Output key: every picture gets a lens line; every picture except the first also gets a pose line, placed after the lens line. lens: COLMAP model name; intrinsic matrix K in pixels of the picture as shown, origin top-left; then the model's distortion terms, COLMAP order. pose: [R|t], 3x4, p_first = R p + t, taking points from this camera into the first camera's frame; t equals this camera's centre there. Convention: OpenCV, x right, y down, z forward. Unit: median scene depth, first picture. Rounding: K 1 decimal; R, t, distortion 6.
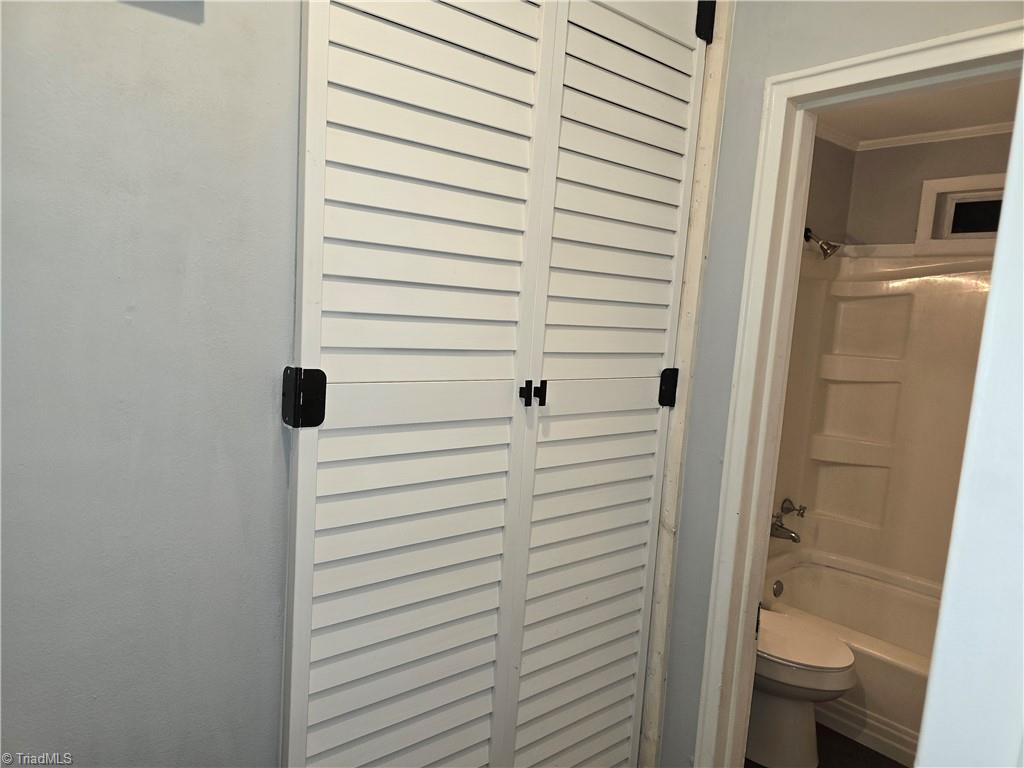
lens RADIAL K [[679.8, 0, 504.5], [0, 679.8, 398.7], [0, 0, 1]] dist [0.070408, -0.064036]
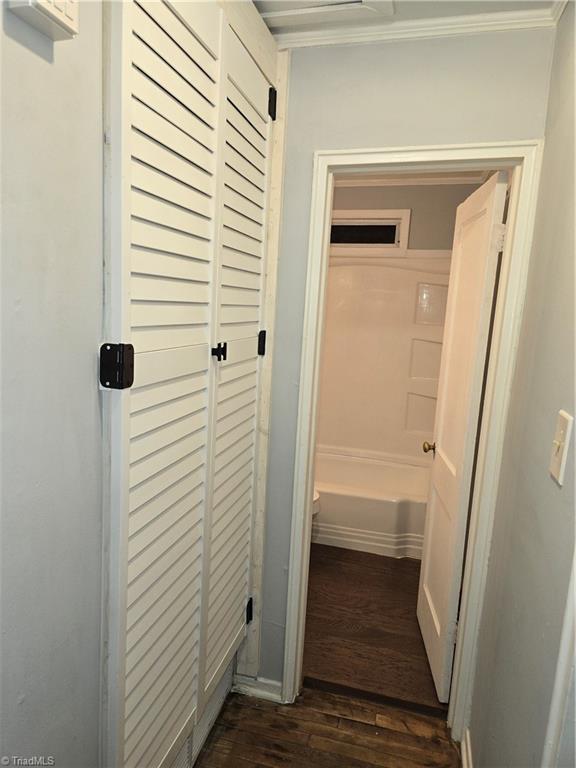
lens RADIAL K [[509.9, 0, 272.8], [0, 509.9, 386.5], [0, 0, 1]] dist [0.070408, -0.064036]
pose [[0.831329, -0.114315, 0.543897, -0.386332], [0.079680, 0.993023, 0.086923, -0.016607], [-0.550039, -0.028924, 0.834638, 0.007731]]
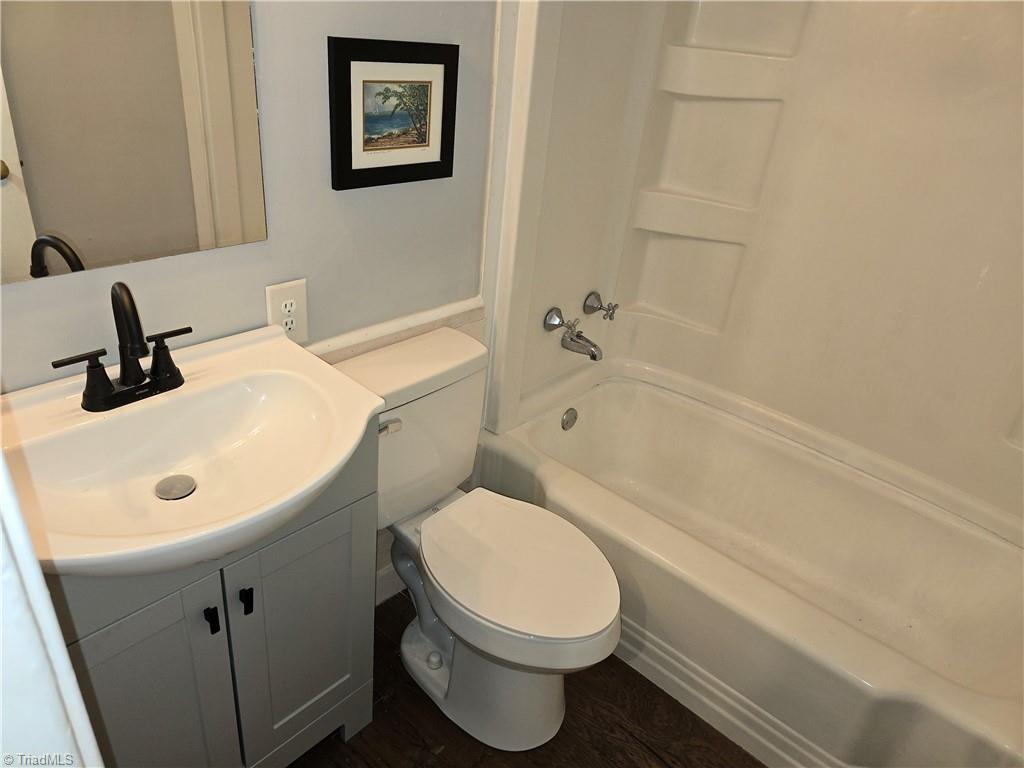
lens RADIAL K [[679.8, 0, 503.8], [0, 679.8, 380.9], [0, 0, 1]] dist [0.070408, -0.064036]
pose [[0.990520, -0.037135, 0.132257, 0.518906], [-0.014268, 0.929752, 0.367909, -0.029010], [-0.136628, -0.366308, 0.920408, 0.835212]]
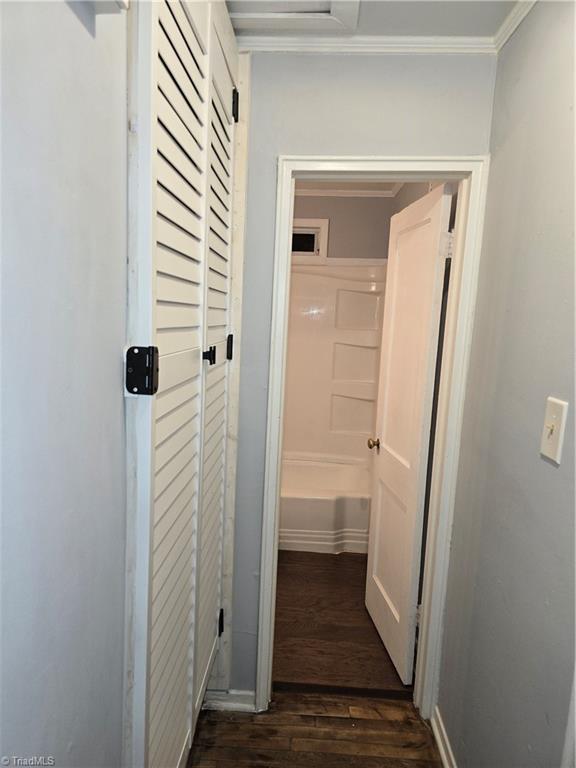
lens RADIAL K [[509.9, 0, 274.1], [0, 509.9, 388.8], [0, 0, 1]] dist [0.070408, -0.064036]
pose [[0.691907, -0.139785, 0.708325, -0.518355], [0.102628, 0.990158, 0.095153, -0.021897], [-0.714655, 0.006857, 0.699444, 0.125552]]
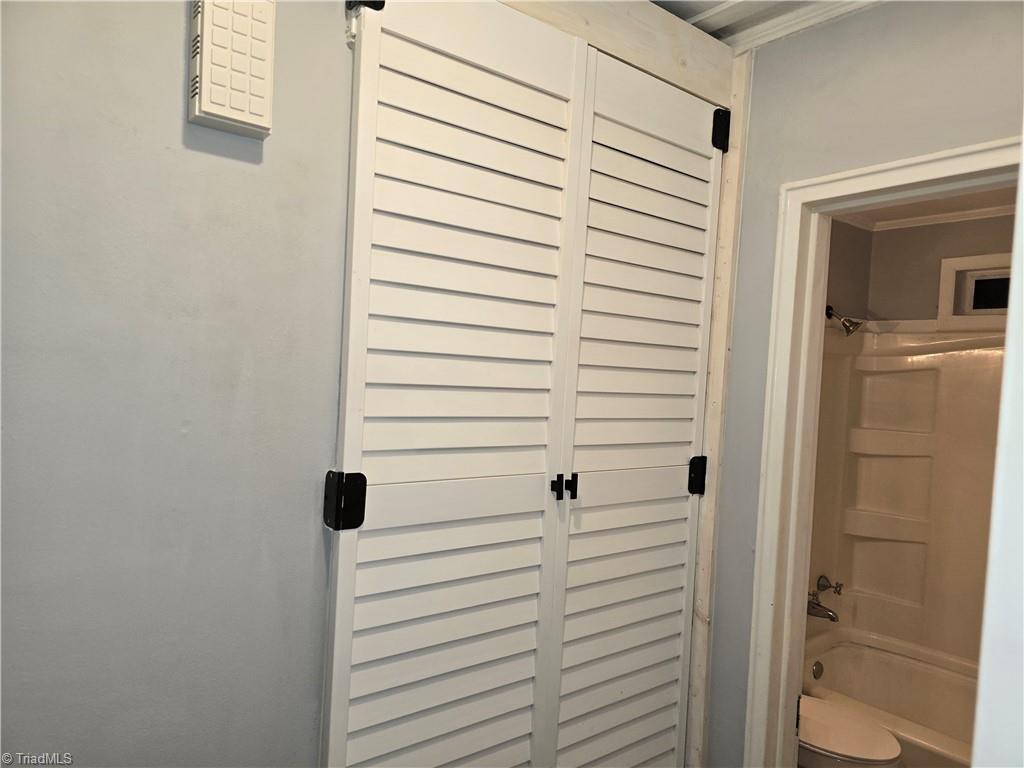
lens RADIAL K [[679.8, 0, 513.5], [0, 679.8, 399.5], [0, 0, 1]] dist [0.070408, -0.064036]
pose [[0.999657, -0.009231, -0.024511, -0.006837], [0.006943, 0.995750, -0.091838, -0.036924], [0.025255, 0.091636, 0.995472, -0.027070]]
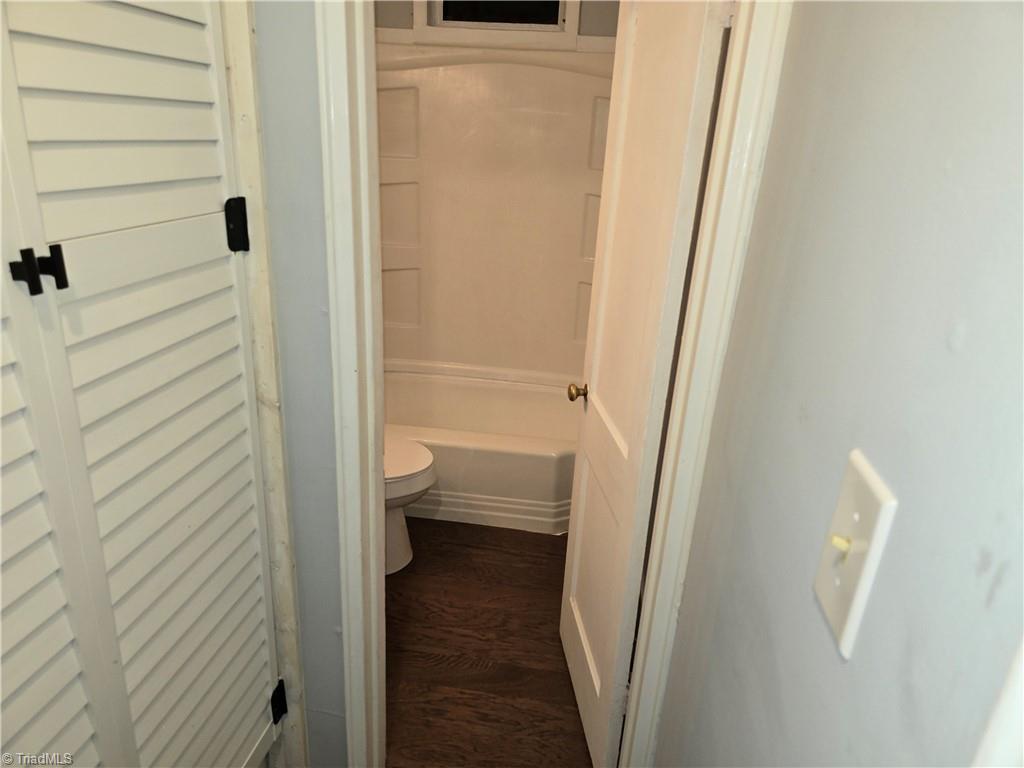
lens RADIAL K [[679.8, 0, 514.3], [0, 679.8, 392.9], [0, 0, 1]] dist [0.070408, -0.064036]
pose [[0.749180, -0.258063, 0.610027, -0.034238], [0.081902, 0.950005, 0.301302, -0.043116], [-0.657284, -0.175768, 0.732860, 0.231819]]
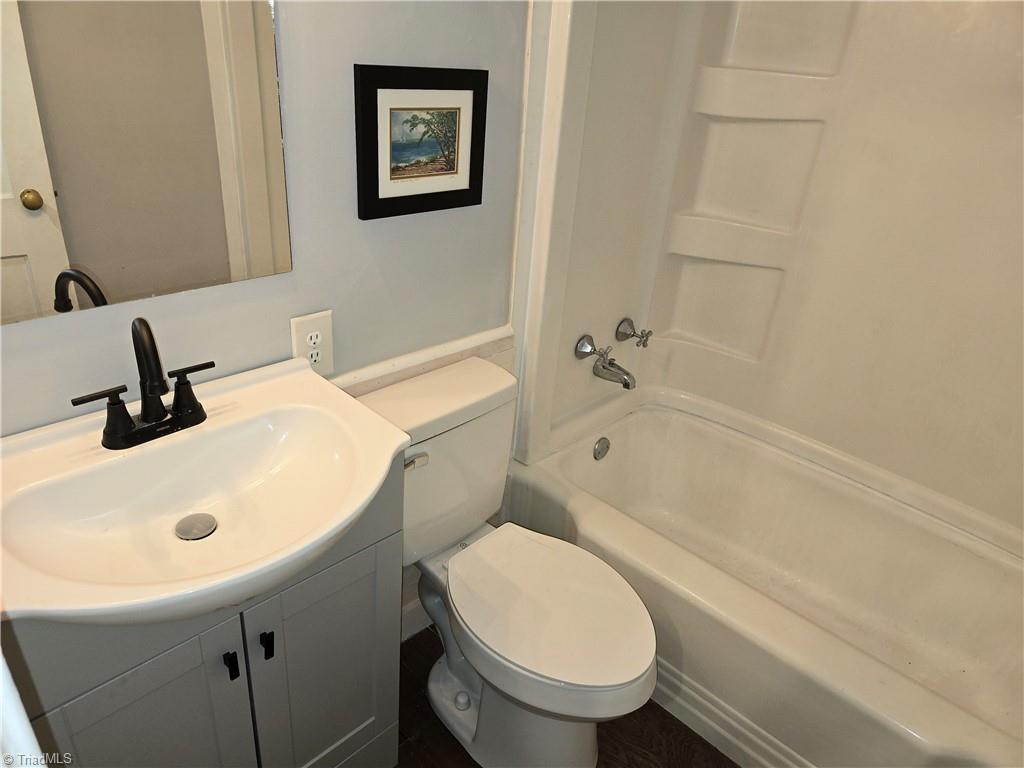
lens RADIAL K [[679.8, 0, 507.5], [0, 679.8, 390.8], [0, 0, 1]] dist [0.070408, -0.064036]
pose [[0.995006, -0.033959, 0.093864, 0.523776], [-0.001347, 0.935698, 0.352799, -0.032083], [-0.099809, -0.351164, 0.930979, 0.867890]]
